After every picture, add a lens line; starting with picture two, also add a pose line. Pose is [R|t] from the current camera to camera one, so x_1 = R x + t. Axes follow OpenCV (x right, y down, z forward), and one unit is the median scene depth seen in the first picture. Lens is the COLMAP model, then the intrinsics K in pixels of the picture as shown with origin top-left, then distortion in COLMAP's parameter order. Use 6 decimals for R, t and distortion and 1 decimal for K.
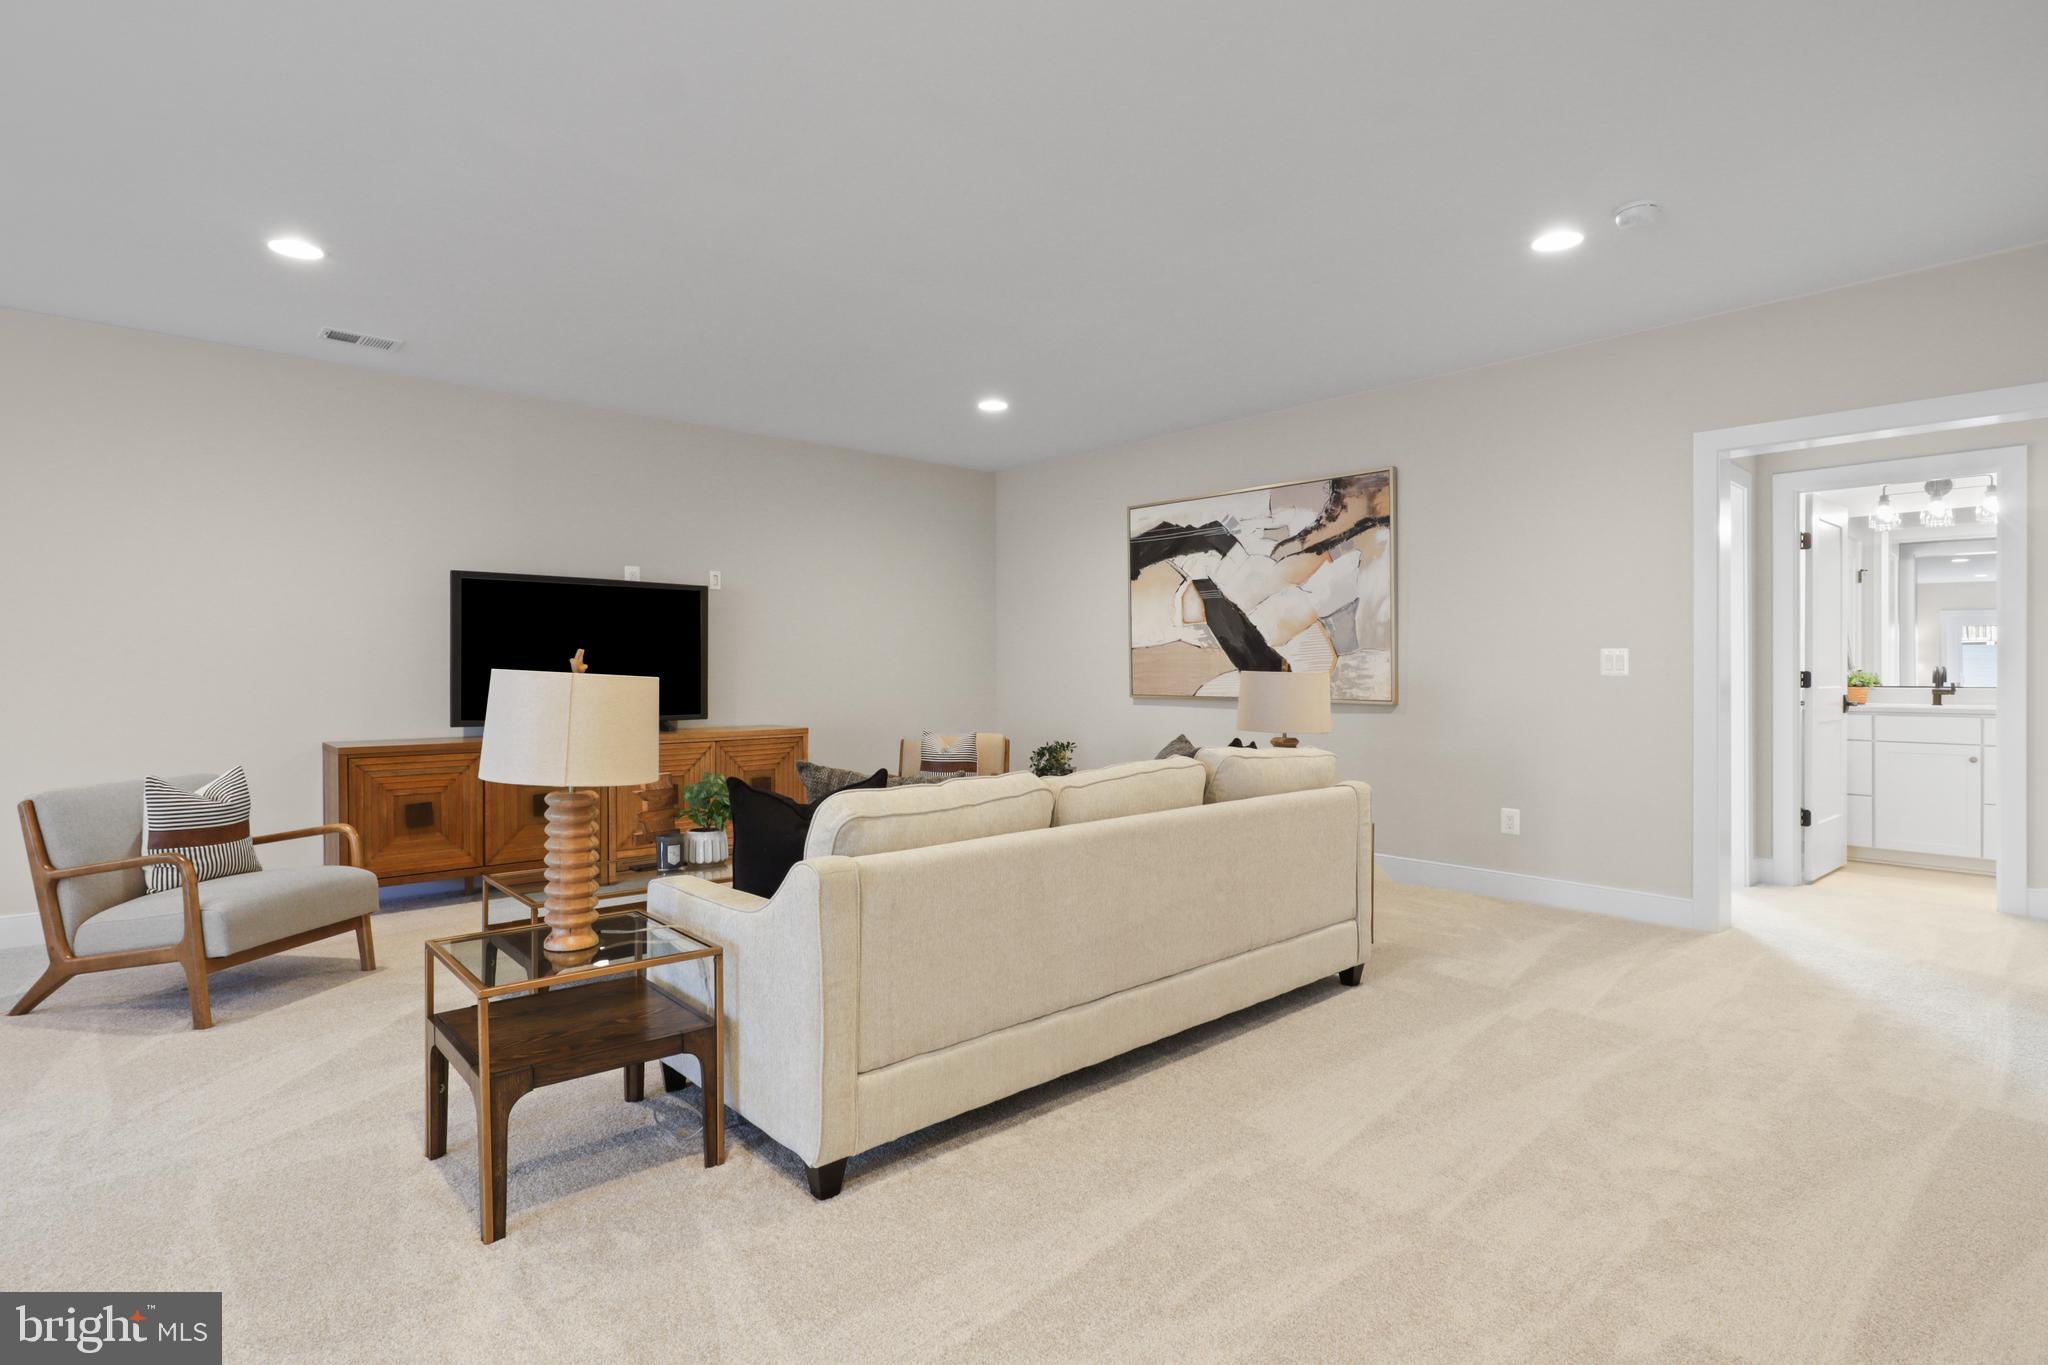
lens RADIAL K [[1025.4, 0, 1026.7], [0, 1025.4, 676.1], [0, 0, 1]] dist [-0.009695, 0.005883]
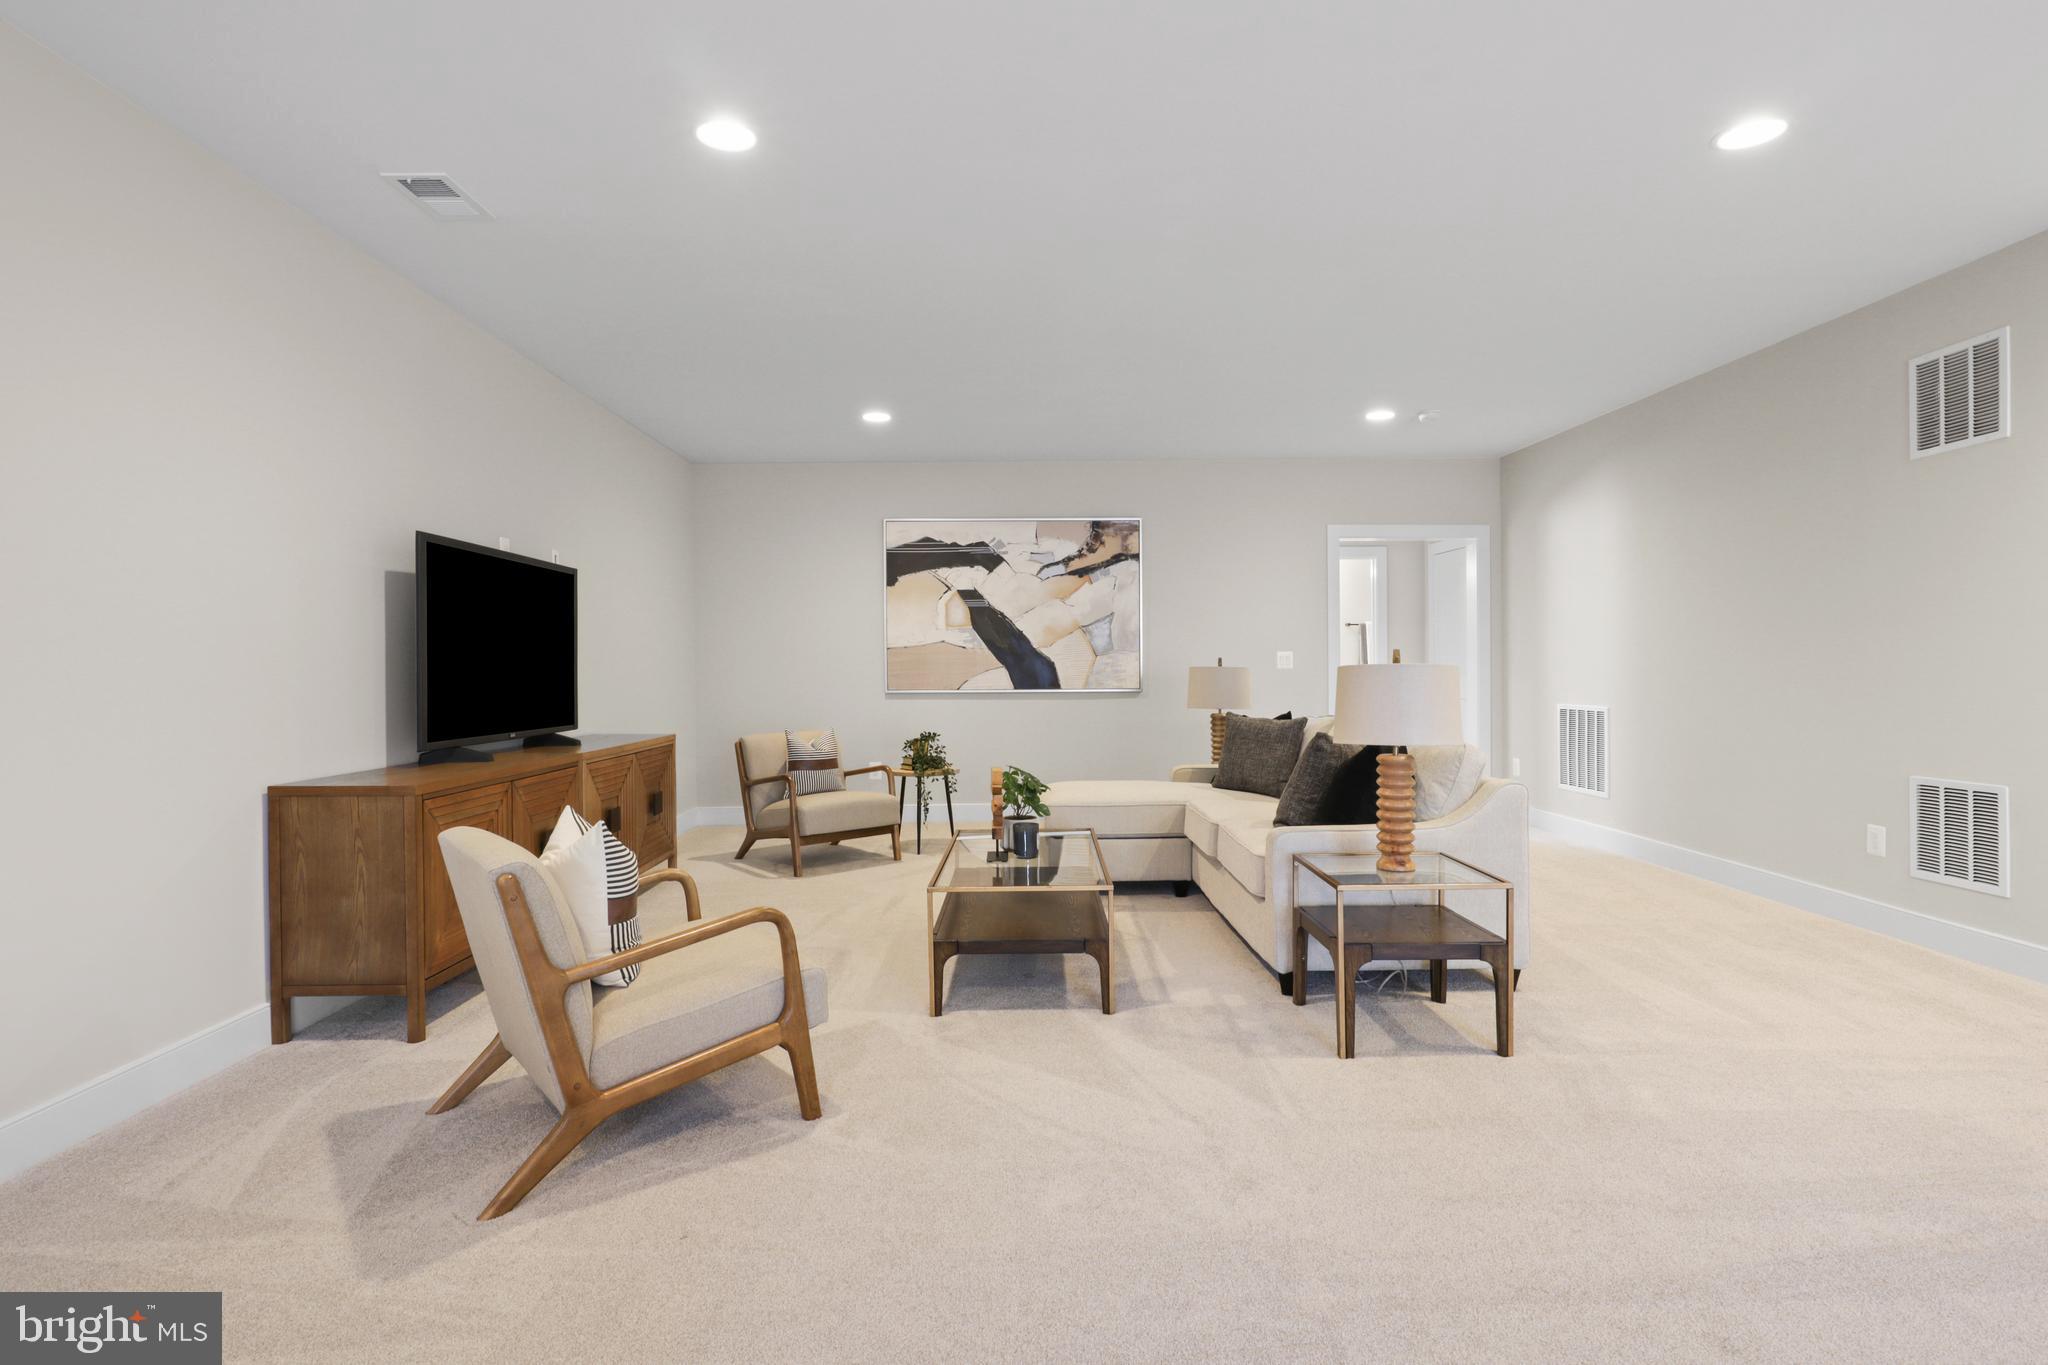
lens RADIAL K [[1025.4, 0, 1008.3], [0, 1025.4, 669.1], [0, 0, 1]] dist [-0.009695, 0.005883]
pose [[0.680113, -0.007171, 0.733072, -0.693366], [0.009526, 0.999954, 0.000945, -0.004802], [-0.733046, 0.006341, 0.680150, 0.179472]]
